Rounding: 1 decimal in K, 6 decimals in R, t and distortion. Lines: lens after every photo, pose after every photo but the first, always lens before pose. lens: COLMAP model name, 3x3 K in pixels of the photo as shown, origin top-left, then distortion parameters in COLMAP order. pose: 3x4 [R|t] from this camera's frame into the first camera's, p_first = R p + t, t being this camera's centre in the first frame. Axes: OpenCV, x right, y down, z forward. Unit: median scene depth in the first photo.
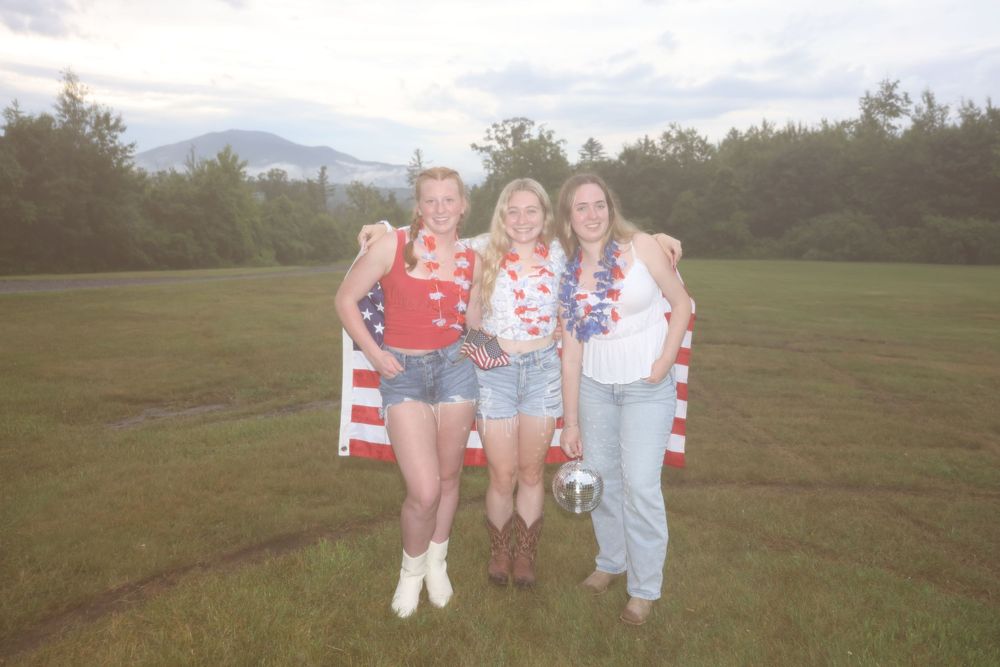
lens RADIAL K [[781.7, 0, 485.6], [0, 781.7, 331.5], [0, 0, 1]] dist [-0.092638, 0.105960]
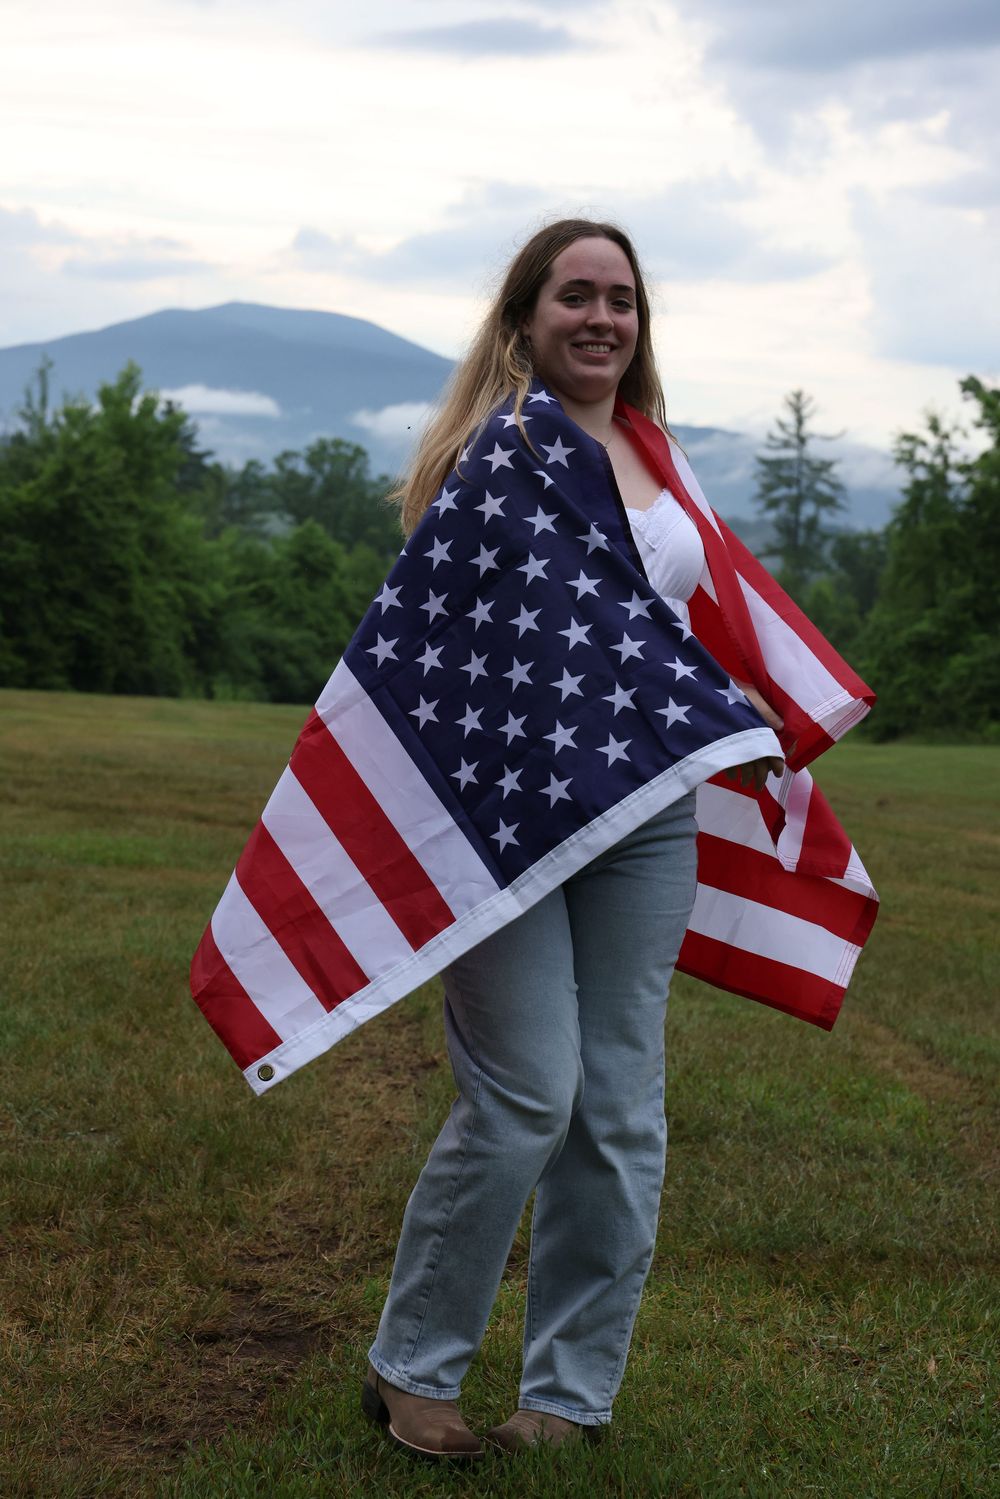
lens RADIAL K [[2789.0, 0, 500.0], [0, 2789.0, 749.5], [0, 0, 1]] dist [0.245917, 0.078187]
pose [[0.975426, 0.053525, -0.213729, 0.103916], [-0.074820, 0.992868, -0.092820, 0.030551], [0.207236, 0.106530, 0.972473, -0.160956]]
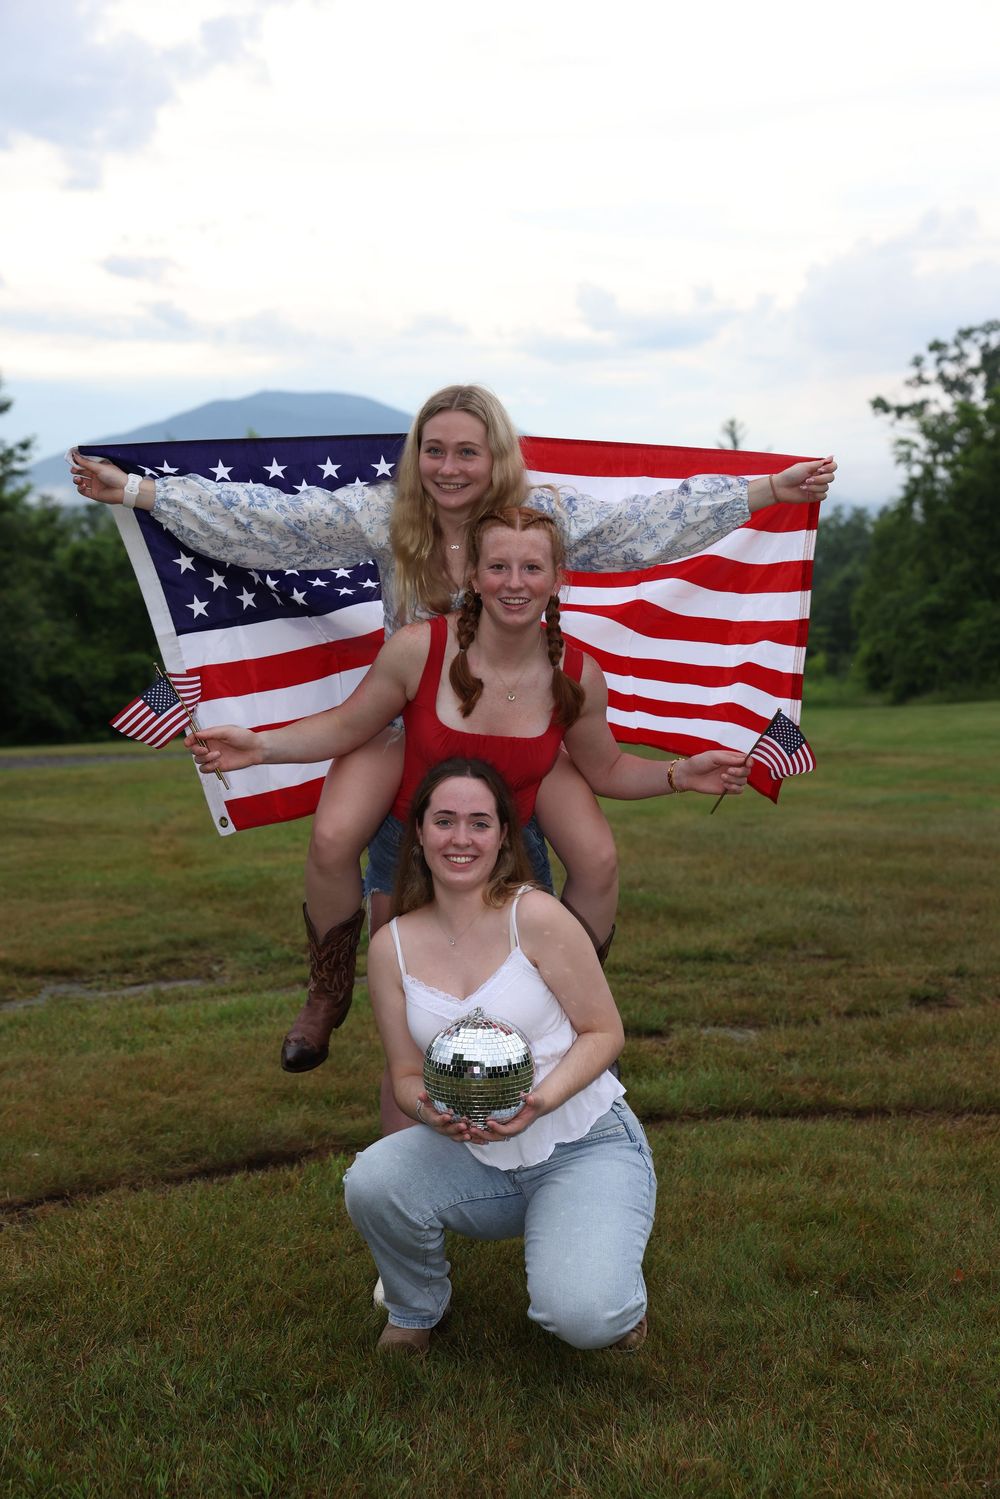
lens RADIAL K [[2064.9, 0, 500.0], [0, 2064.9, 749.5], [0, 0, 1]] dist [0.091024, 0.049770]
pose [[0.978955, -0.020869, -0.203009, 0.013158], [0.006089, 0.997302, -0.073161, 0.005016], [0.203988, 0.070385, 0.976440, -0.028707]]
